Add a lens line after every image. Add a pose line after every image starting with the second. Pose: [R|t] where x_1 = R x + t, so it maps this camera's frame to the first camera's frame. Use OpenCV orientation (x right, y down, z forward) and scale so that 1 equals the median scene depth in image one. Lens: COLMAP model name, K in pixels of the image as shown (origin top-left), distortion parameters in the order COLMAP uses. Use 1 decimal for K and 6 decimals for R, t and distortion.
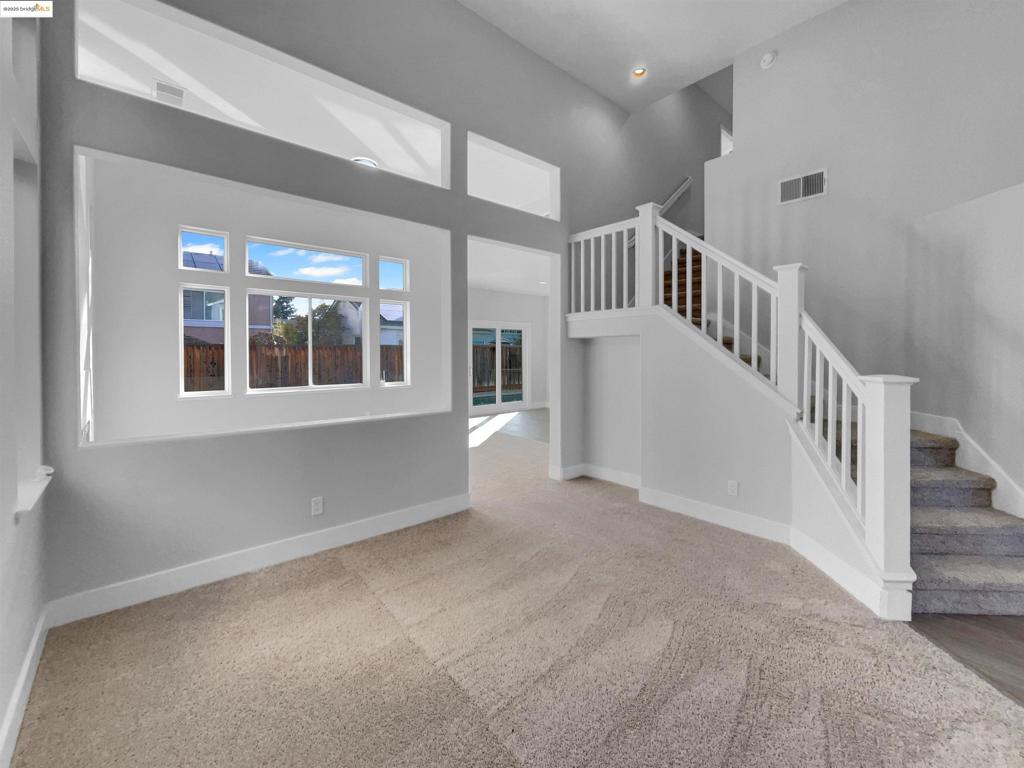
lens RADIAL K [[428.3, 0, 505.1], [0, 428.3, 359.2], [0, 0, 1]] dist [-0.004304, 0.001277]
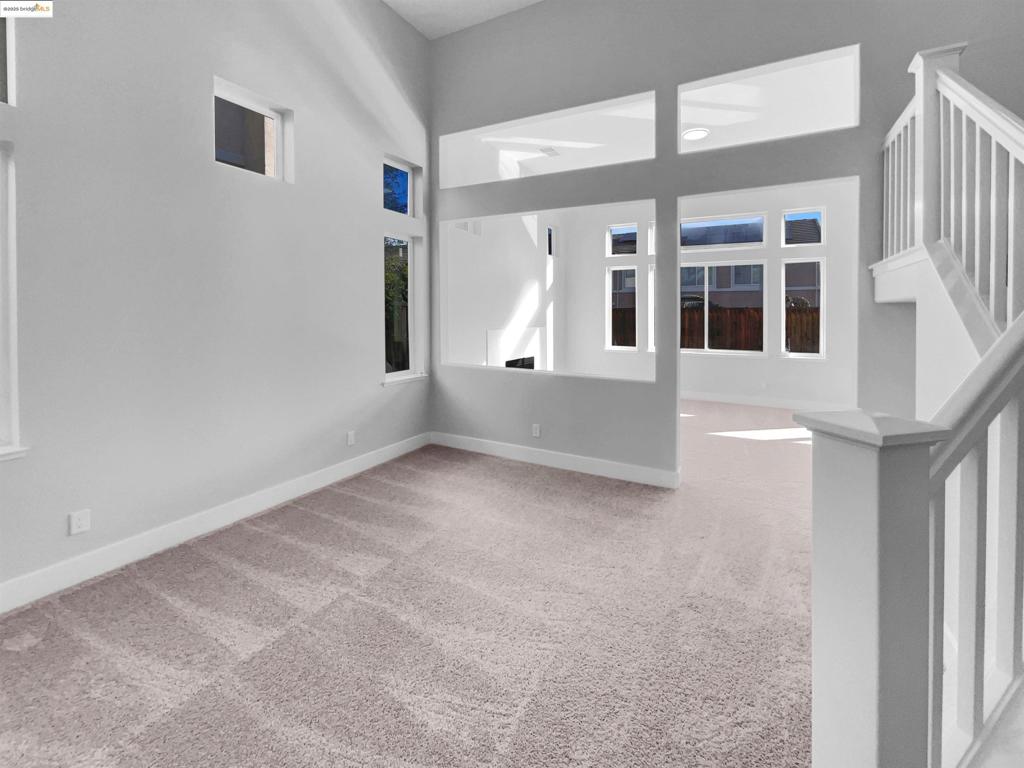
lens RADIAL K [[428.3, 0, 516.6], [0, 428.3, 313.3], [0, 0, 1]] dist [-0.004304, 0.001277]
pose [[0.368382, 0.001893, -0.929673, 0.544568], [-0.017241, 0.999840, -0.004796, -0.019618], [0.929515, 0.017795, 0.368356, 0.273689]]
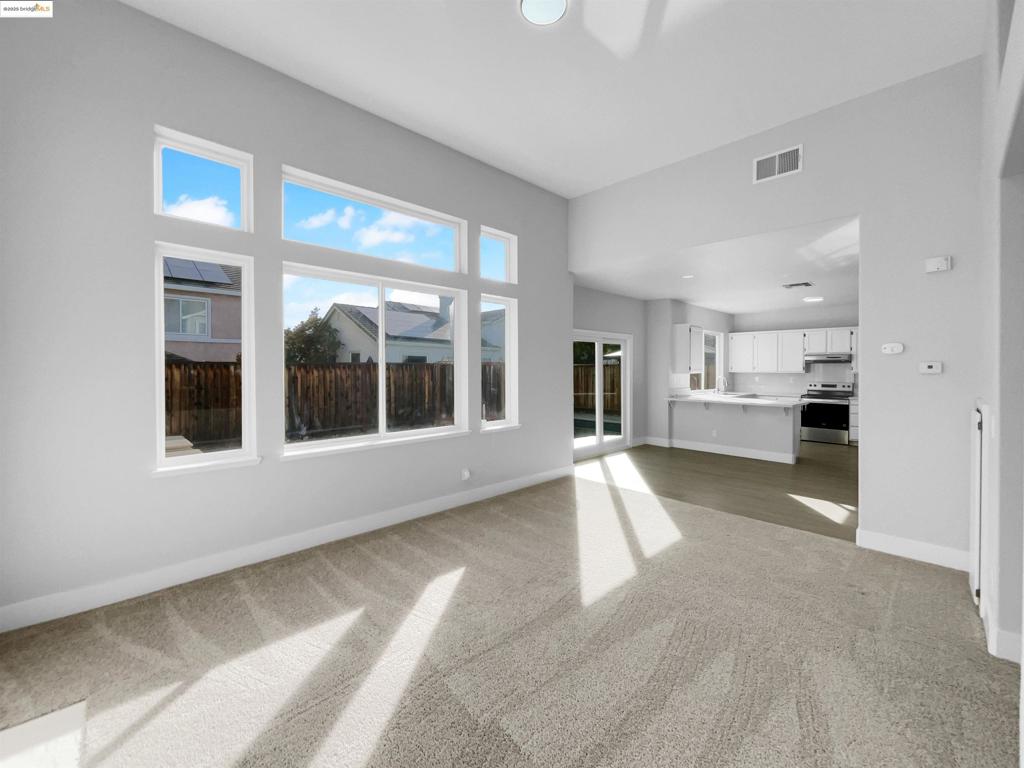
lens RADIAL K [[428.3, 0, 515.1], [0, 428.3, 373.0], [0, 0, 1]] dist [-0.004304, 0.001277]
pose [[0.997043, -0.002289, 0.076815, -0.482055], [0.002797, 0.999975, -0.006507, -0.026096], [-0.076798, 0.006702, 0.997024, 0.591548]]
